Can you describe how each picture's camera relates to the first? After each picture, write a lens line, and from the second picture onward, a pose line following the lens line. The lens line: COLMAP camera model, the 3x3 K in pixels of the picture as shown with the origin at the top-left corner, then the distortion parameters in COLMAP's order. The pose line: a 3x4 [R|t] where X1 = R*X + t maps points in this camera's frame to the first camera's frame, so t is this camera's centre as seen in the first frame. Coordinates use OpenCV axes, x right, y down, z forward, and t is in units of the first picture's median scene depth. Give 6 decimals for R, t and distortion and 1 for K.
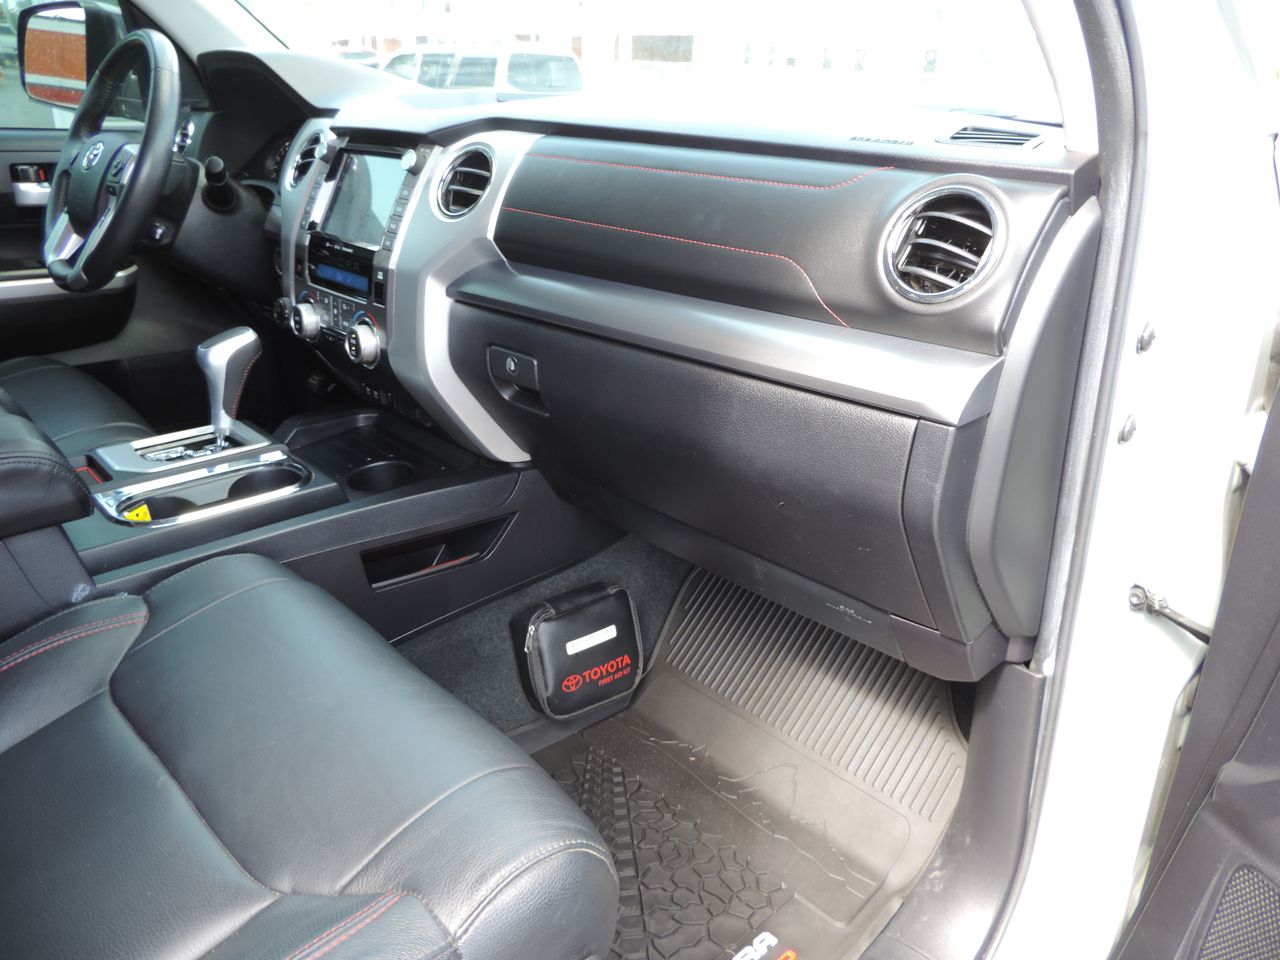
lens RADIAL K [[922.4, 0, 639.2], [0, 922.4, 482.4], [0, 0, 1]] dist [-0.011662, -0.005073]
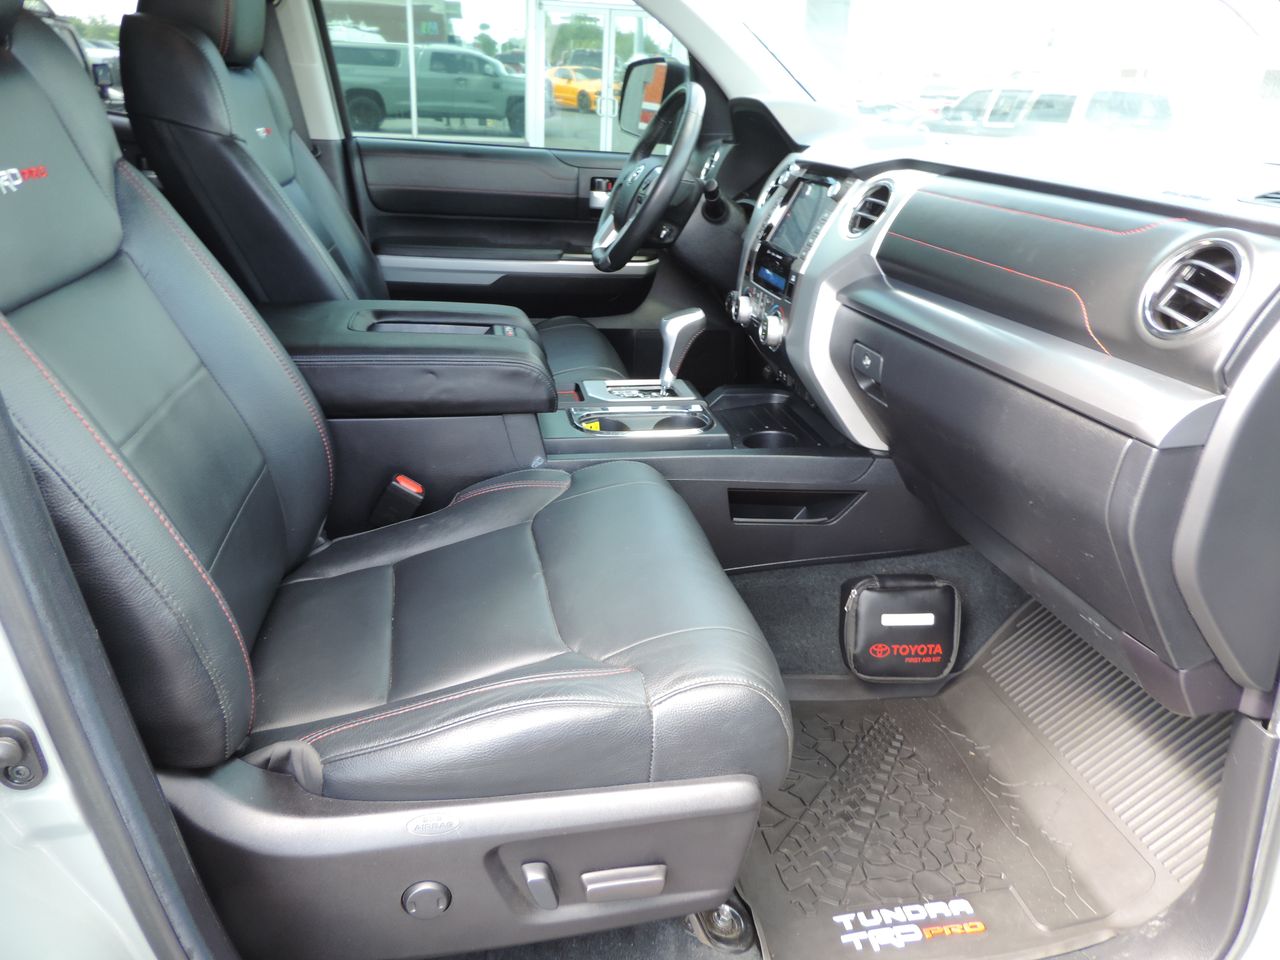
lens RADIAL K [[922.4, 0, 633.8], [0, 922.4, 481.2], [0, 0, 1]] dist [-0.011662, -0.005073]
pose [[0.833619, 0.213317, -0.509486, 0.229066], [-0.229099, 0.972861, 0.032477, 0.051850], [0.502587, 0.089649, 0.859866, -0.162901]]
